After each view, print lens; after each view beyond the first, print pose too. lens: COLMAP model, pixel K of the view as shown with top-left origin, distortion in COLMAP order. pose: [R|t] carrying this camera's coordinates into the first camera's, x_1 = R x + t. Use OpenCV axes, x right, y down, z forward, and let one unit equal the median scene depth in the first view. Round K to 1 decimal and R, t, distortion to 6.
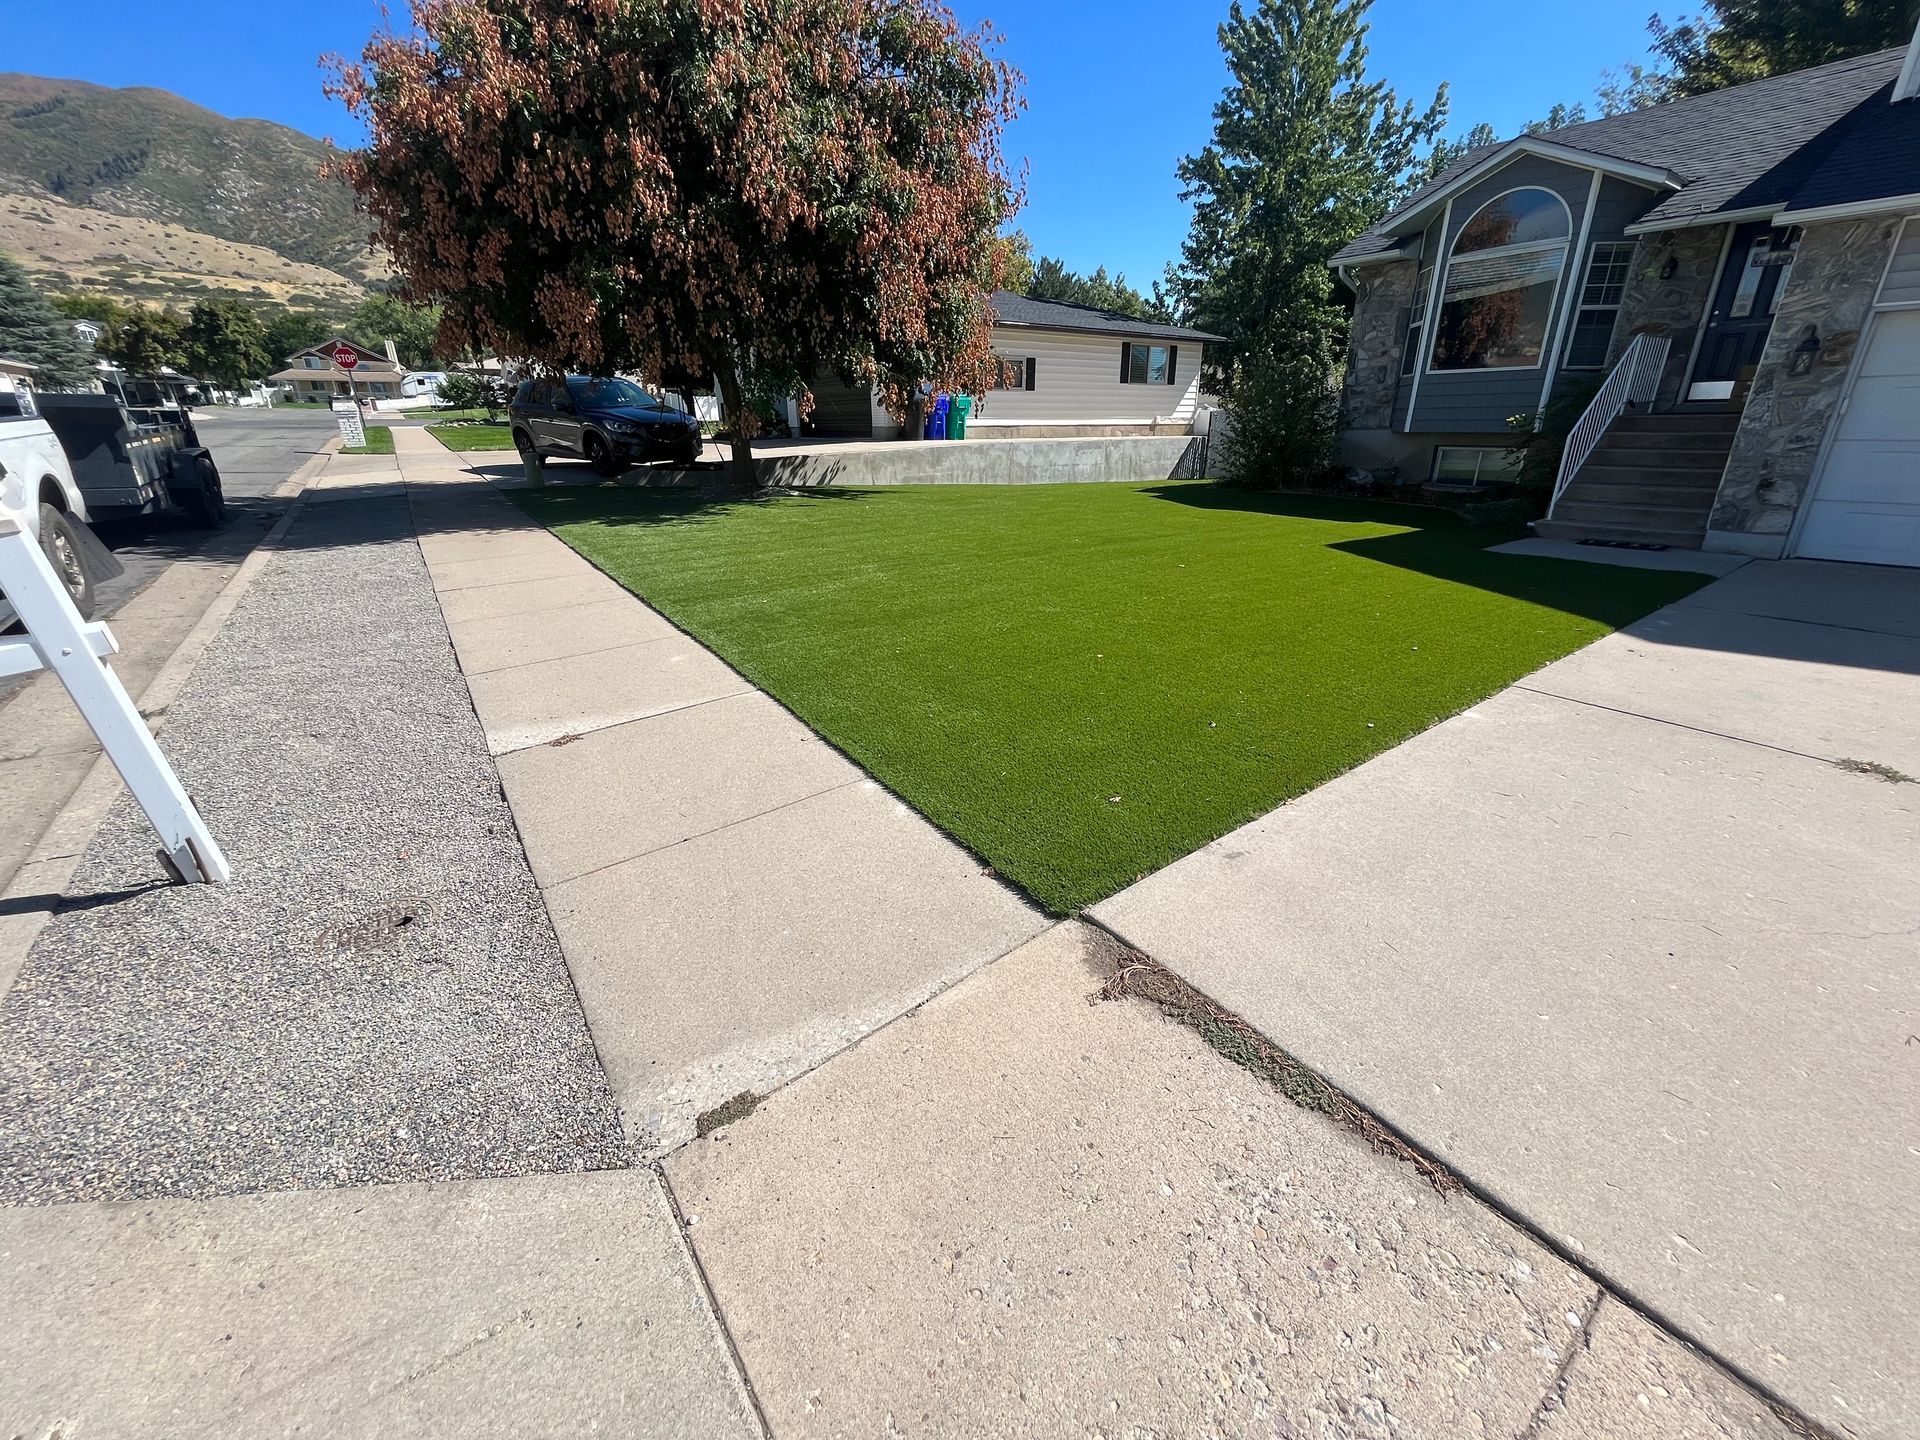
lens RADIAL K [[767.4, 0, 959.5], [0, 767.4, 712.7], [0, 0, 1]] dist [-0.000972, -0.000113]
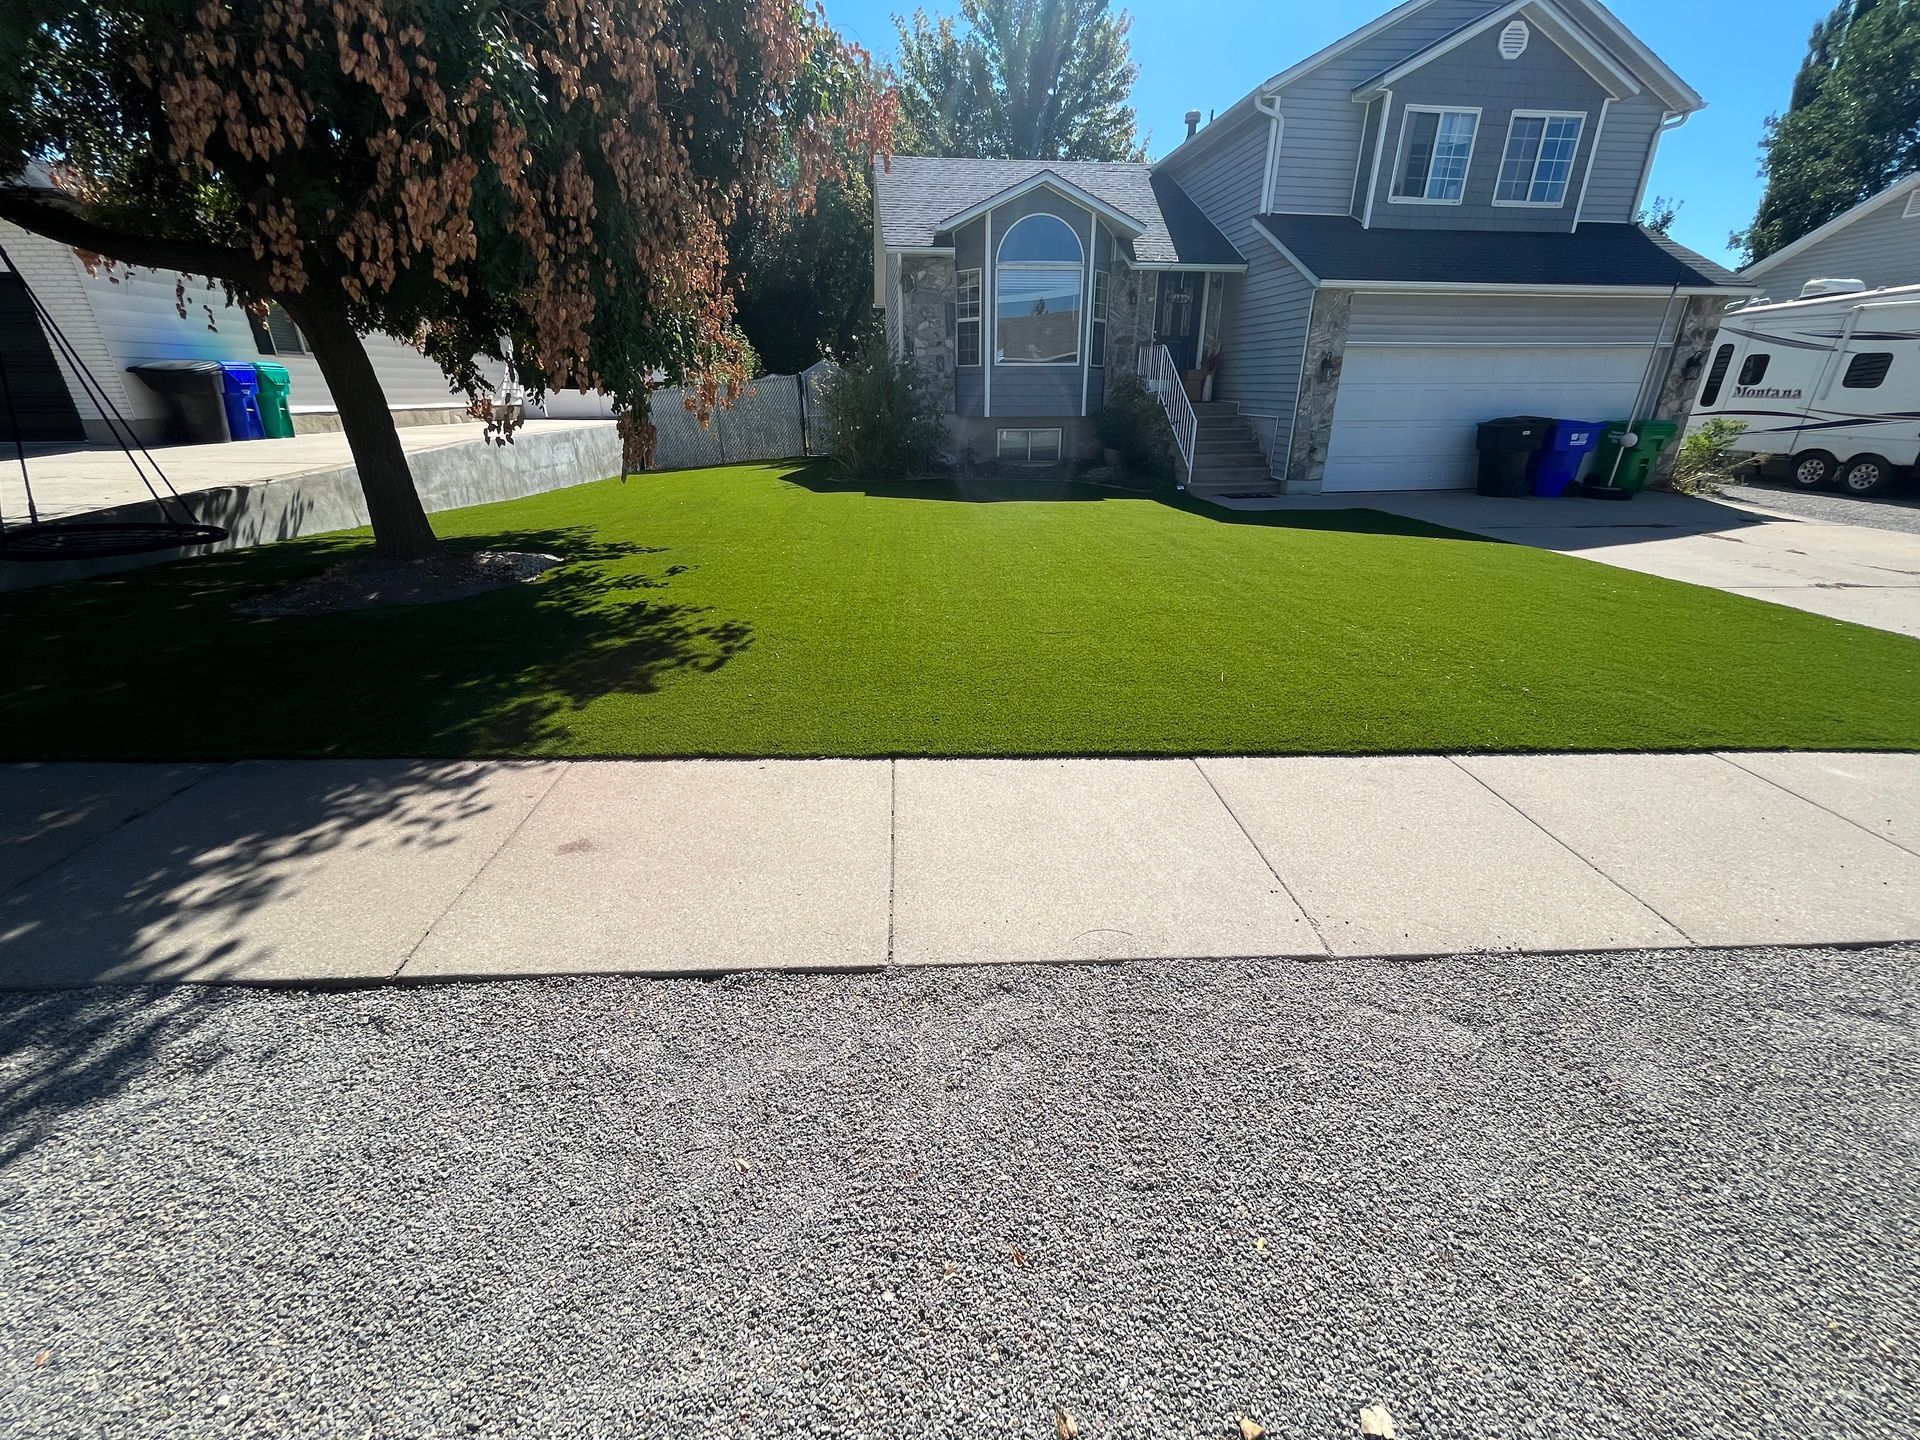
lens RADIAL K [[767.4, 0, 960.2], [0, 767.4, 717.7], [0, 0, 1]] dist [-0.000972, -0.000113]
pose [[0.534895, -0.331095, 0.777344, -0.457574], [0.299025, 0.934660, 0.192340, -0.174115], [-0.790235, 0.129564, 0.598951, 0.396290]]
